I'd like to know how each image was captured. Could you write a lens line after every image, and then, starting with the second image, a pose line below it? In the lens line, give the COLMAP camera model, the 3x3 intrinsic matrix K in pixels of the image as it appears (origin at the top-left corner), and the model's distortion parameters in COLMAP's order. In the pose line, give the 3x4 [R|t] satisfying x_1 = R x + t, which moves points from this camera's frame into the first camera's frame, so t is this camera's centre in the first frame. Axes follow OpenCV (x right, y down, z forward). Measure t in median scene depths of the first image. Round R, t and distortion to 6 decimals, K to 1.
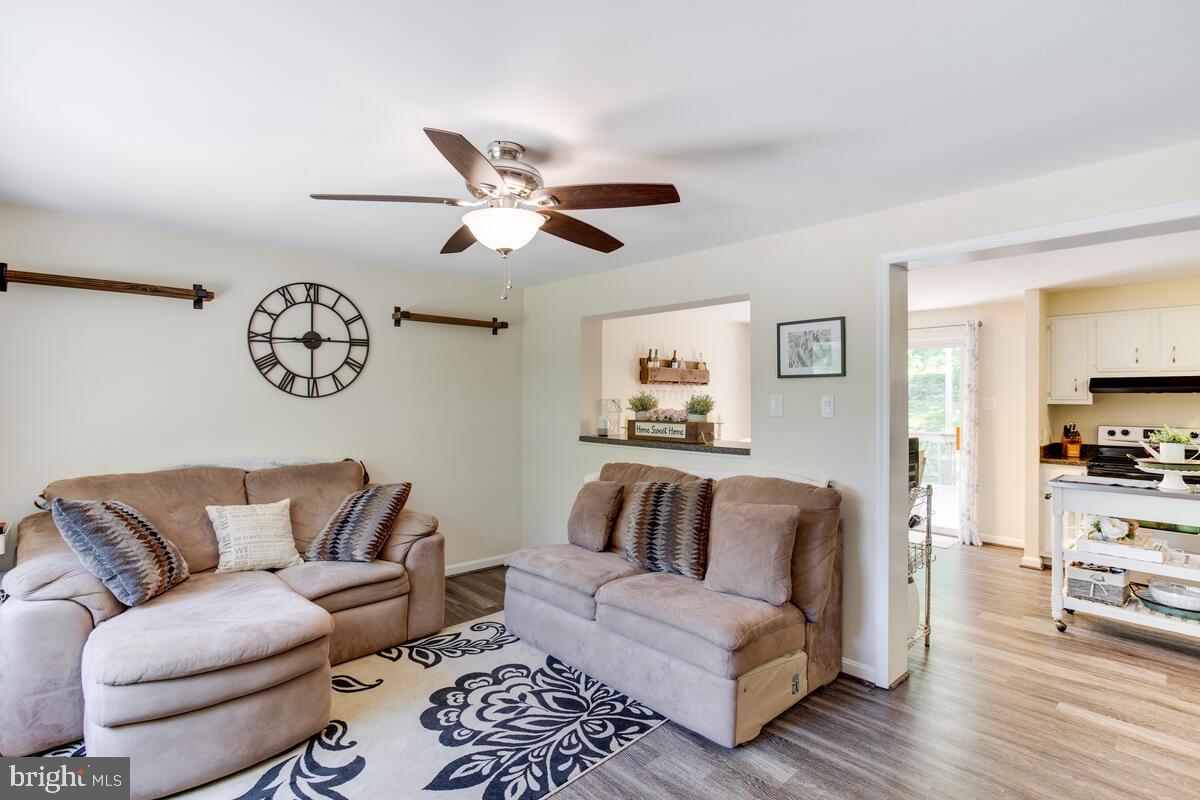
lens RADIAL K [[585.4, 0, 600.0], [0, 585.4, 400.0], [0, 0, 1]] dist [-0.050357, 0.029441]
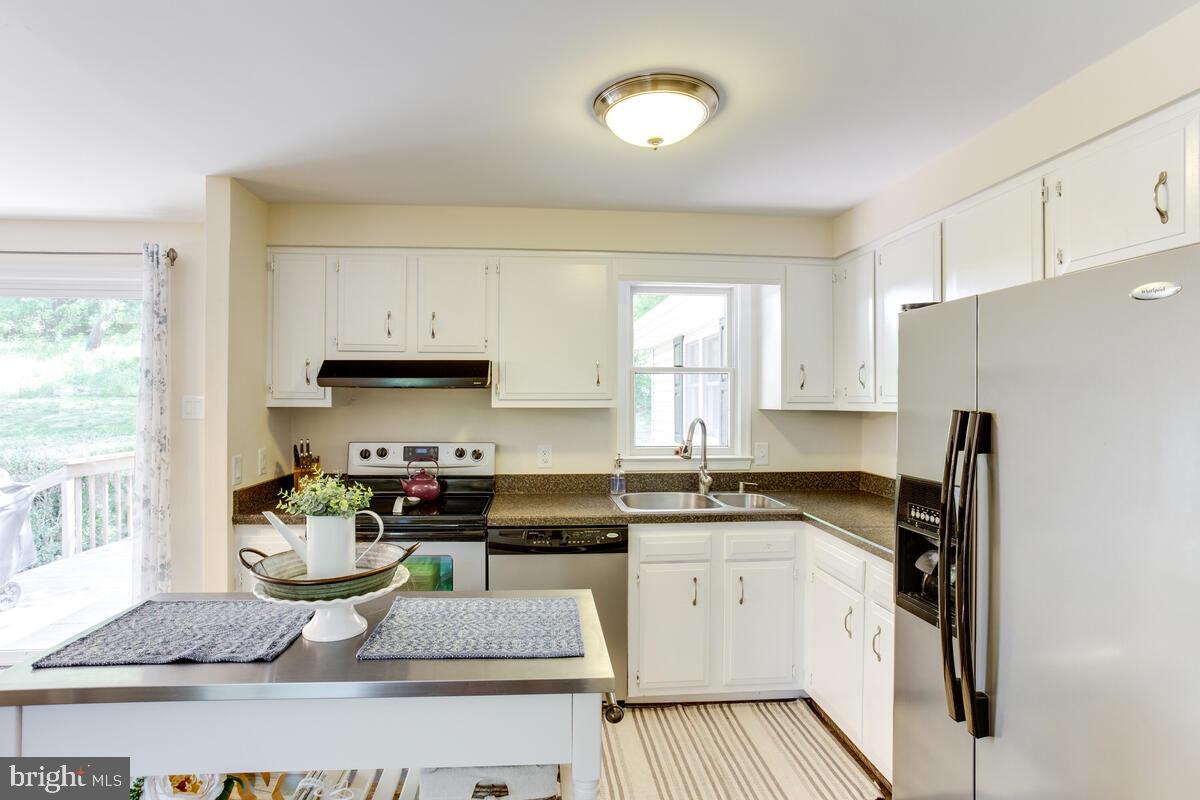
lens RADIAL K [[585.4, 0, 600.0], [0, 585.4, 400.0], [0, 0, 1]] dist [-0.050357, 0.029441]
pose [[0.653219, -0.002497, 0.757165, 0.581403], [0.003057, 0.999995, 0.000661, 0.001488], [-0.757163, 0.001883, 0.653224, 0.410009]]
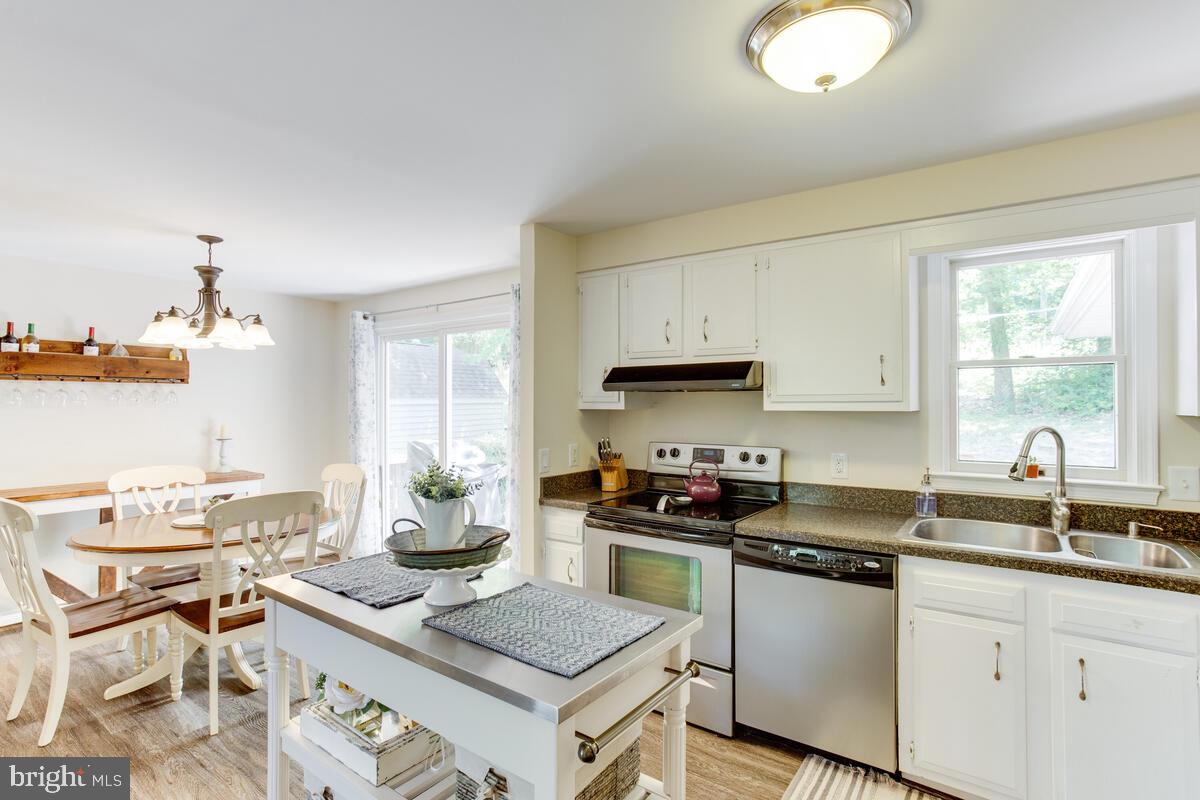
lens RADIAL K [[574.7, 0, 600.0], [0, 574.7, 400.0], [0, 0, 1]] dist [-0.045396, 0.029423]
pose [[0.983441, -0.003216, 0.181202, 0.693090], [0.005017, 0.999942, -0.009479, 0.003358], [-0.181161, 0.010232, 0.983400, 0.369469]]
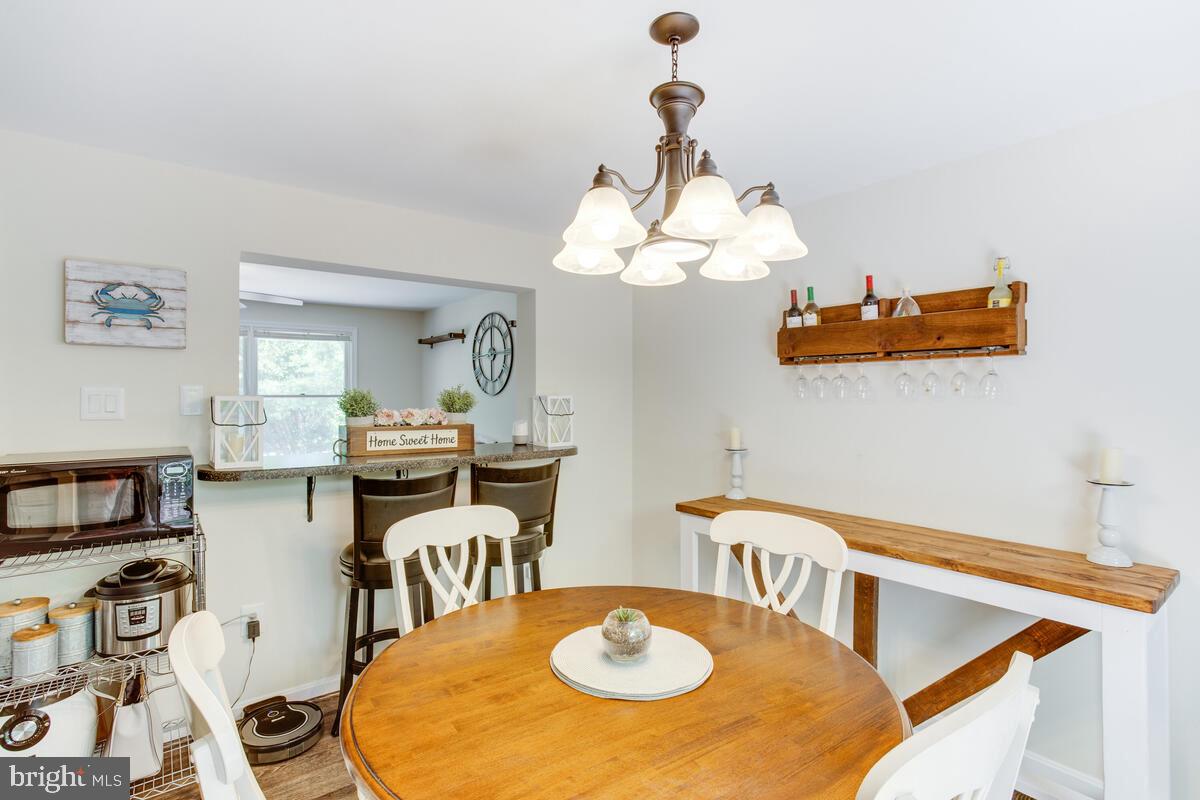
lens RADIAL K [[585.4, 0, 600.0], [0, 585.4, 400.0], [0, 0, 1]] dist [-0.050357, 0.029441]
pose [[-0.089817, 0.009894, -0.995909, 0.676150], [0.001661, 0.999951, 0.009784, -0.003620], [0.995957, -0.000776, -0.089829, 1.053443]]
